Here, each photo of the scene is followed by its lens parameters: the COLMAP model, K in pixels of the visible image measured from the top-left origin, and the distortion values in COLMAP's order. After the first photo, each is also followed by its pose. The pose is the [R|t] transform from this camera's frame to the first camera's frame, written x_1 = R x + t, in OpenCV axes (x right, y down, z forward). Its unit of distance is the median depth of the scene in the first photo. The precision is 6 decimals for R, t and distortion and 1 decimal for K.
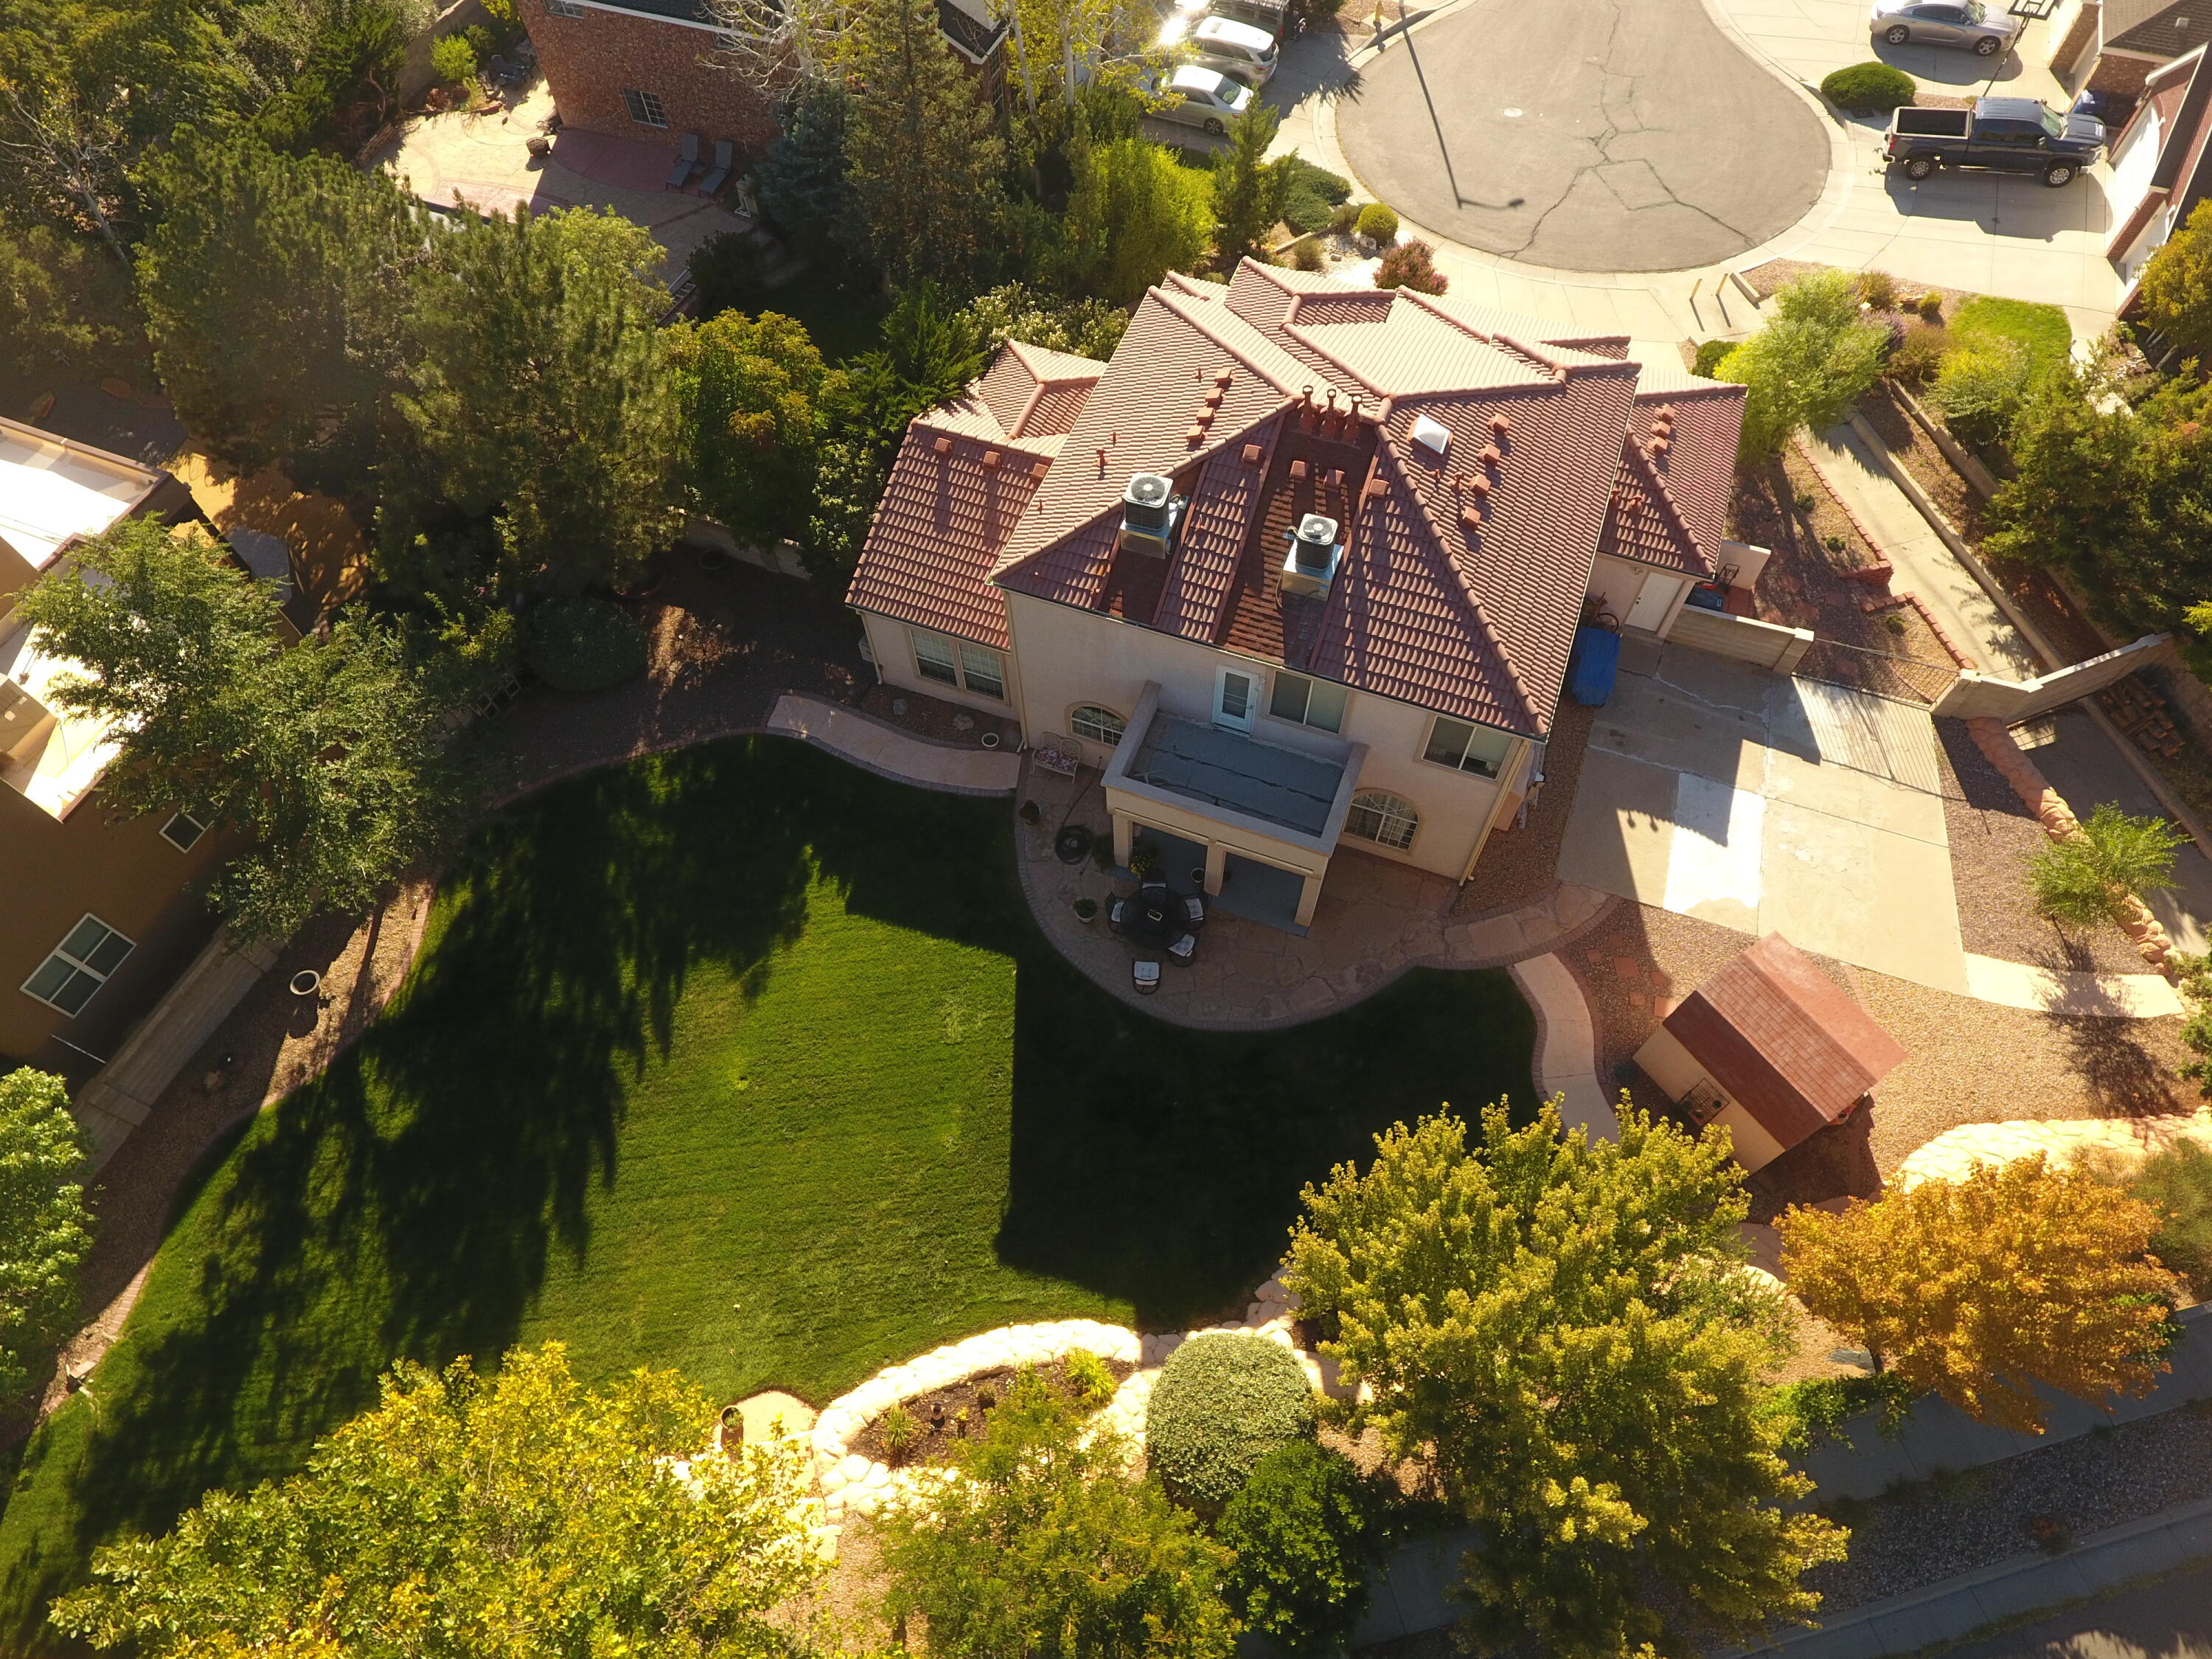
lens RADIAL K [[1283.7, 0, 1114.2], [0, 1283.7, 823.8], [0, 0, 1]] dist [-0.005837, -0.002640]
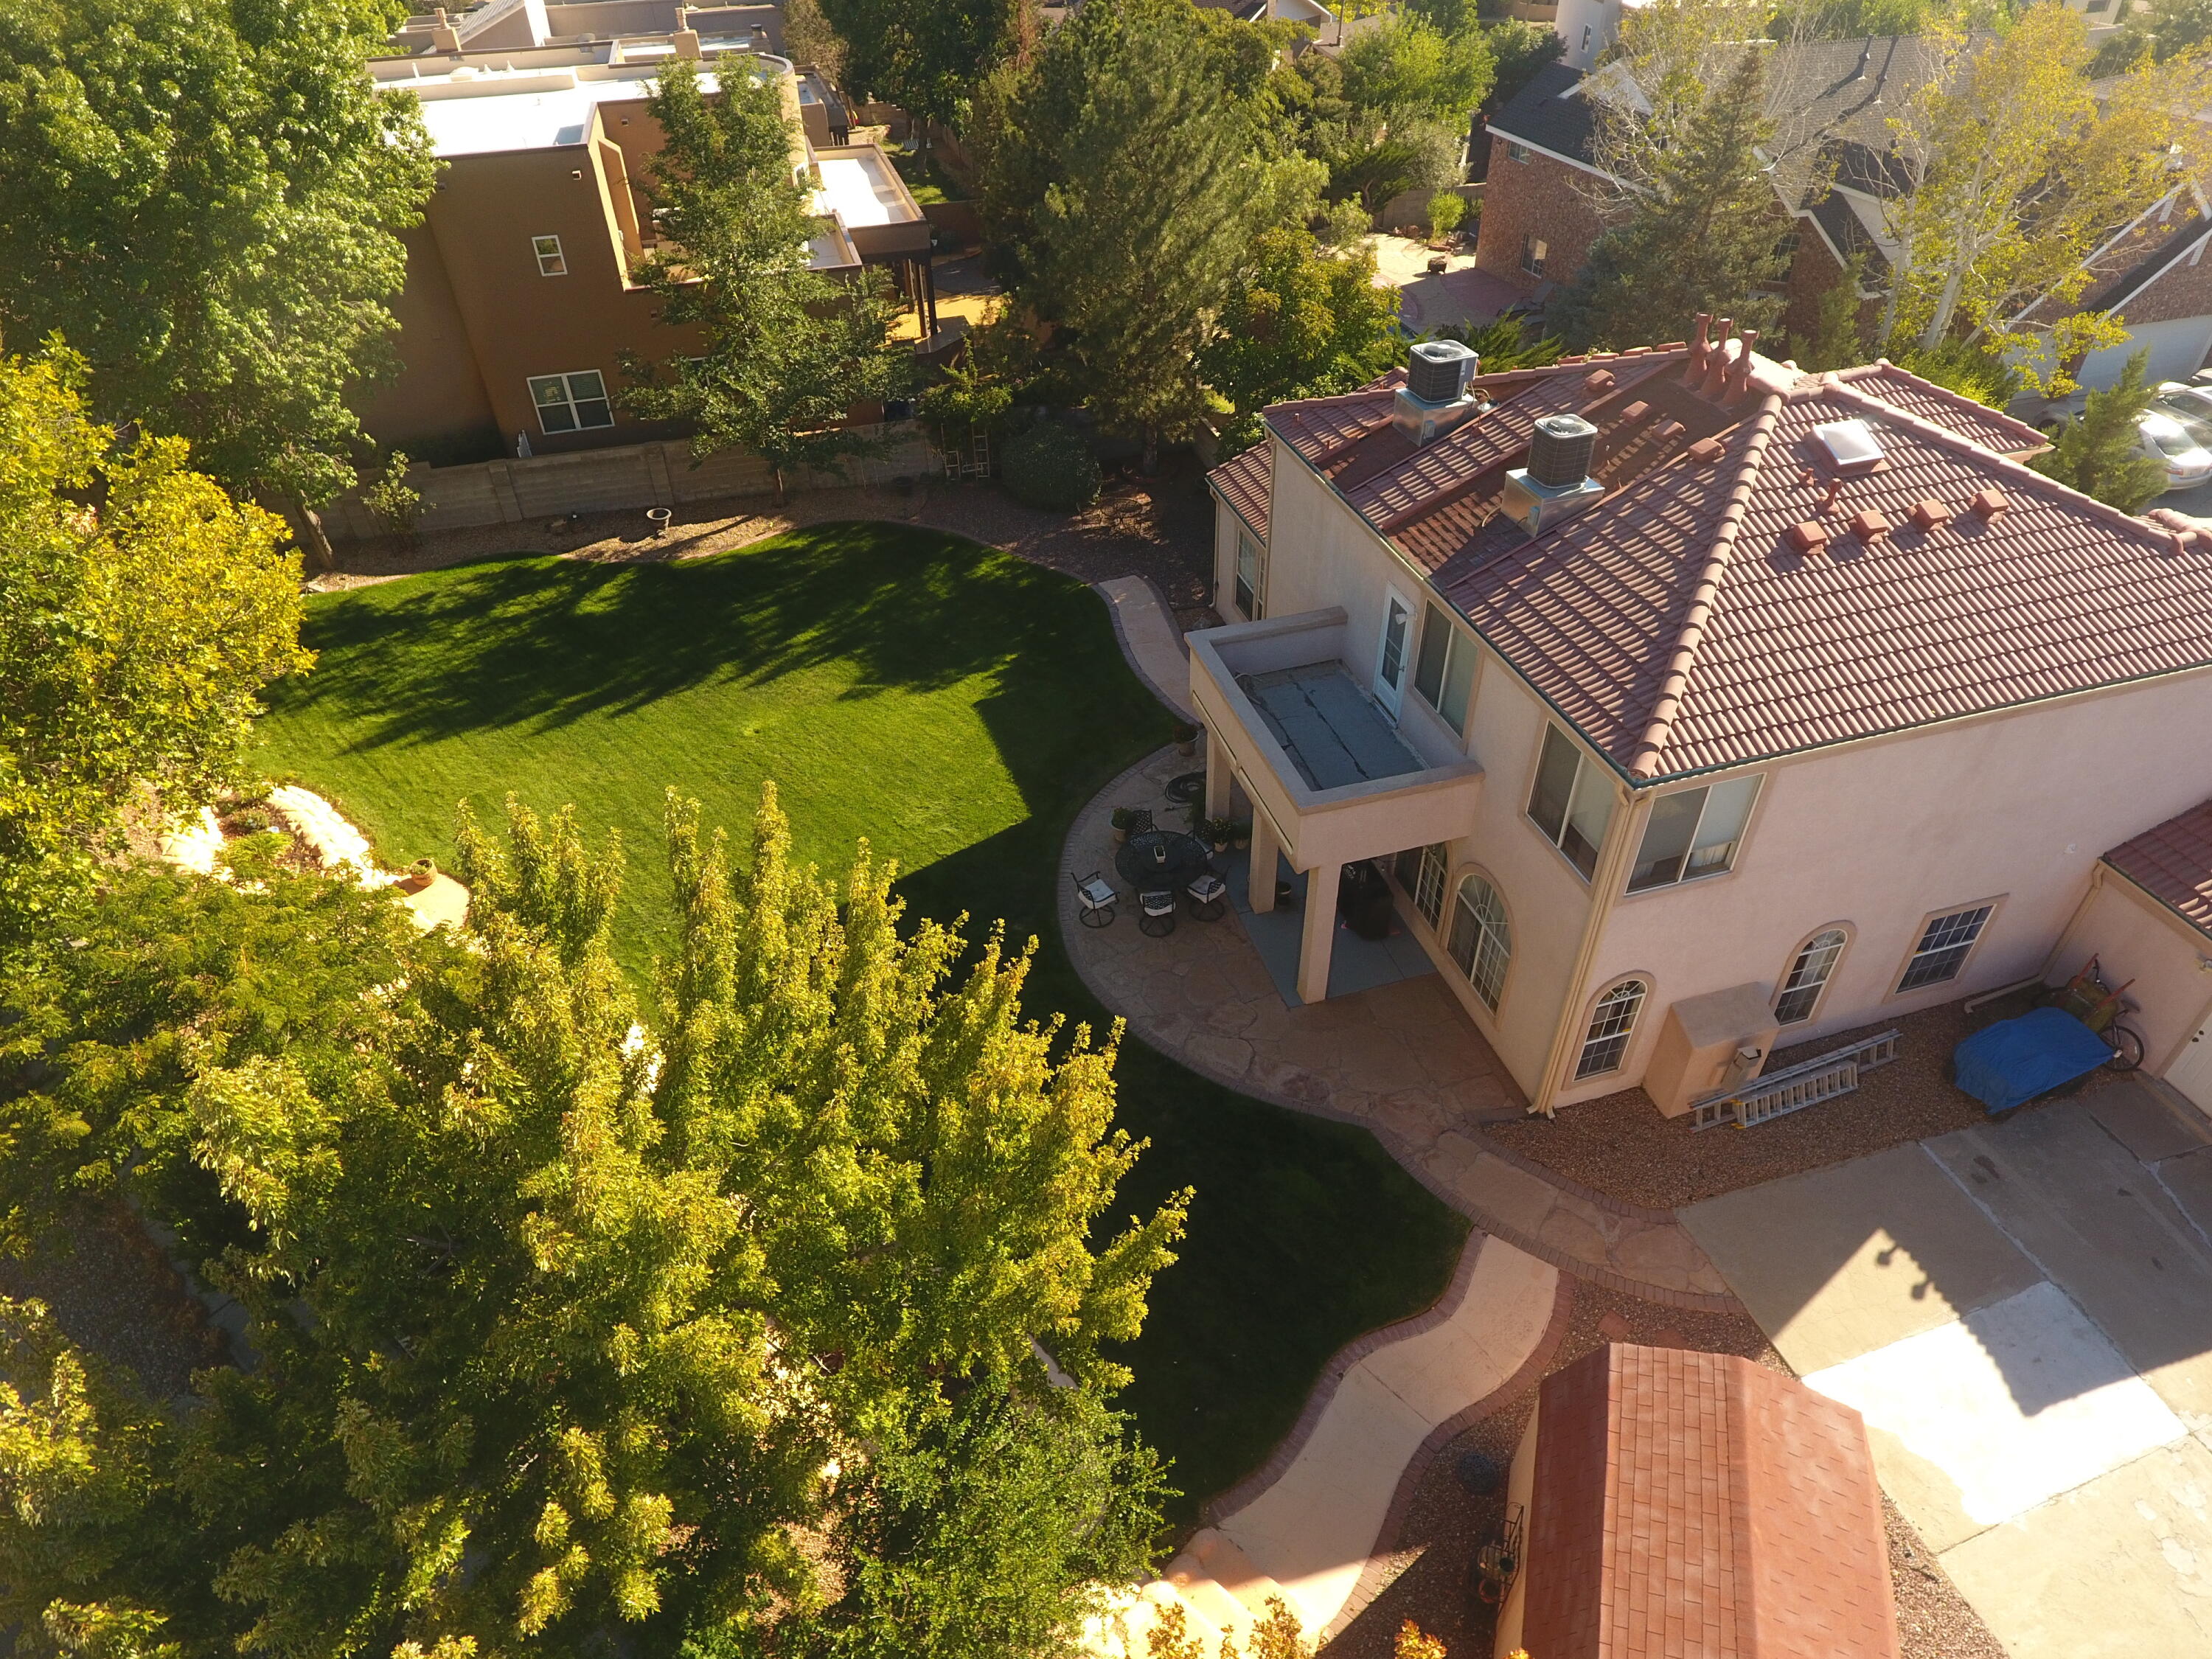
lens RADIAL K [[1282.3, 0, 1103.9], [0, 1282.3, 831.4], [0, 0, 1]] dist [0.001496, 0.000664]
pose [[0.603243, 0.506514, -0.616069, 0.470935], [-0.674141, 0.736589, -0.054504, 0.125265], [0.426183, 0.448196, 0.785804, 0.364013]]
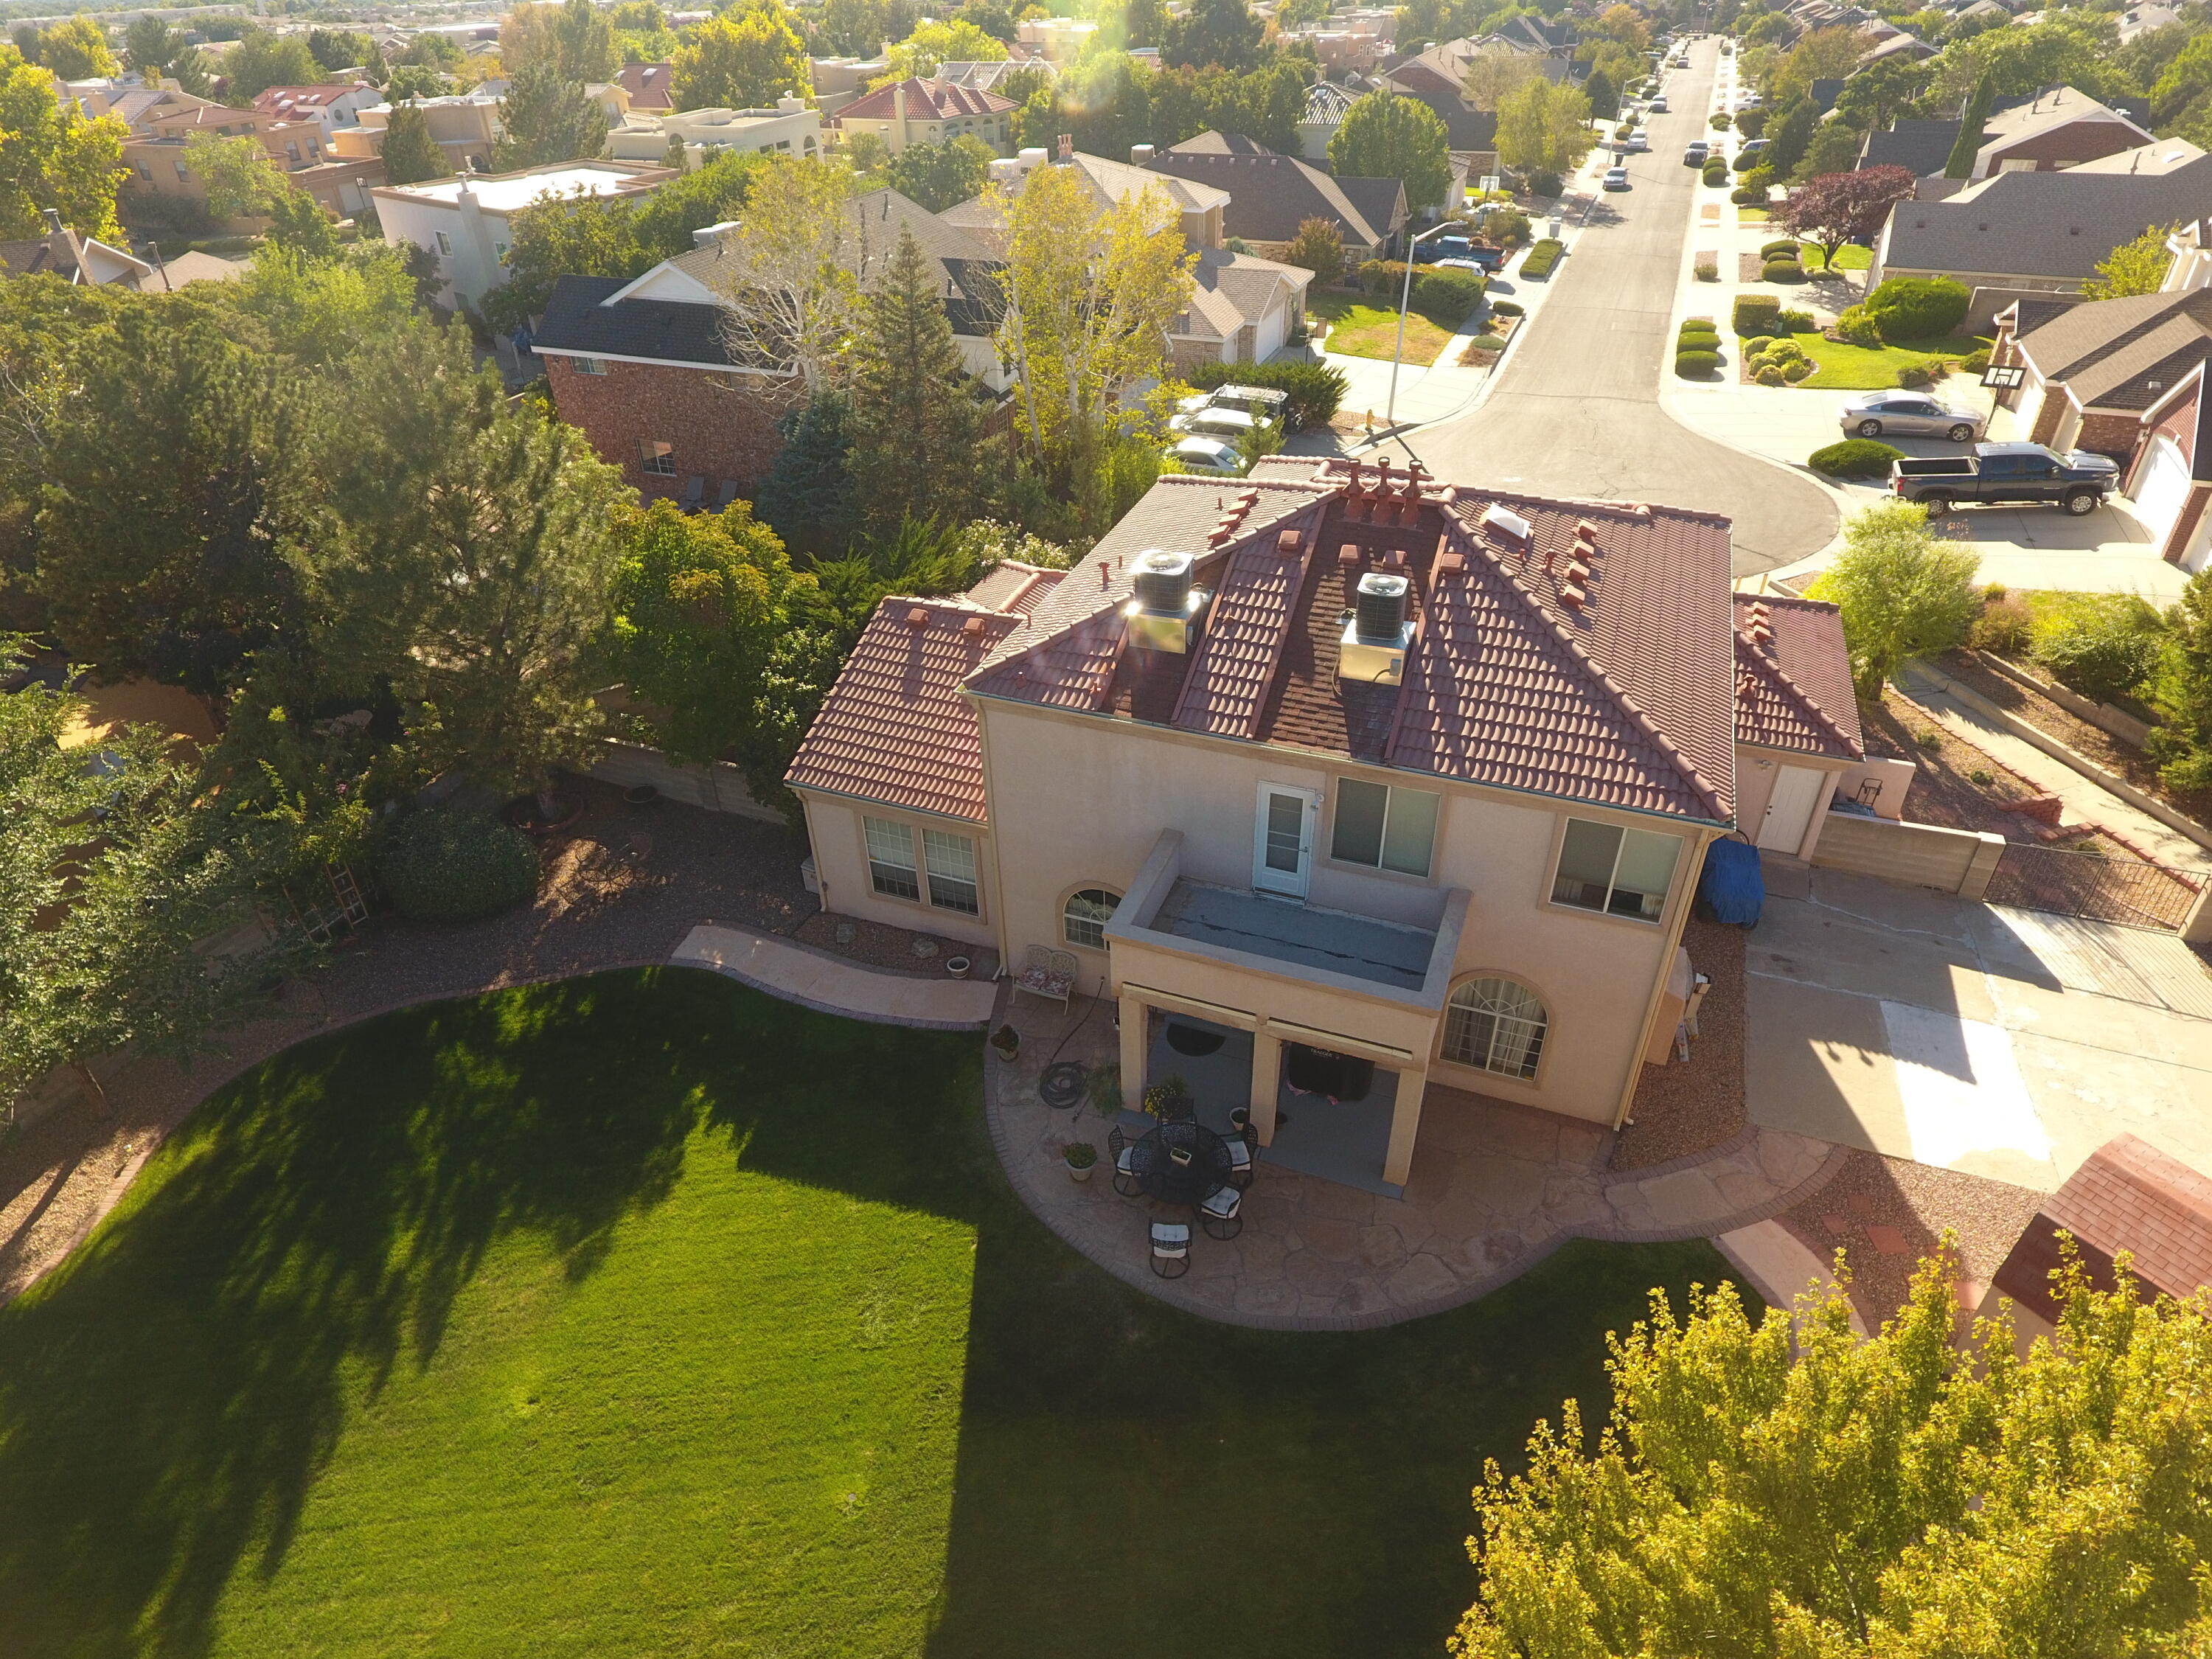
lens RADIAL K [[1287.5, 0, 1107.8], [0, 1287.5, 822.1], [0, 0, 1]] dist [-0.005343, -0.000278]
pose [[0.999956, -0.002029, -0.009186, -0.000701], [-0.001894, 0.913092, -0.407750, 0.184849], [0.009215, 0.407750, 0.913047, 0.292854]]
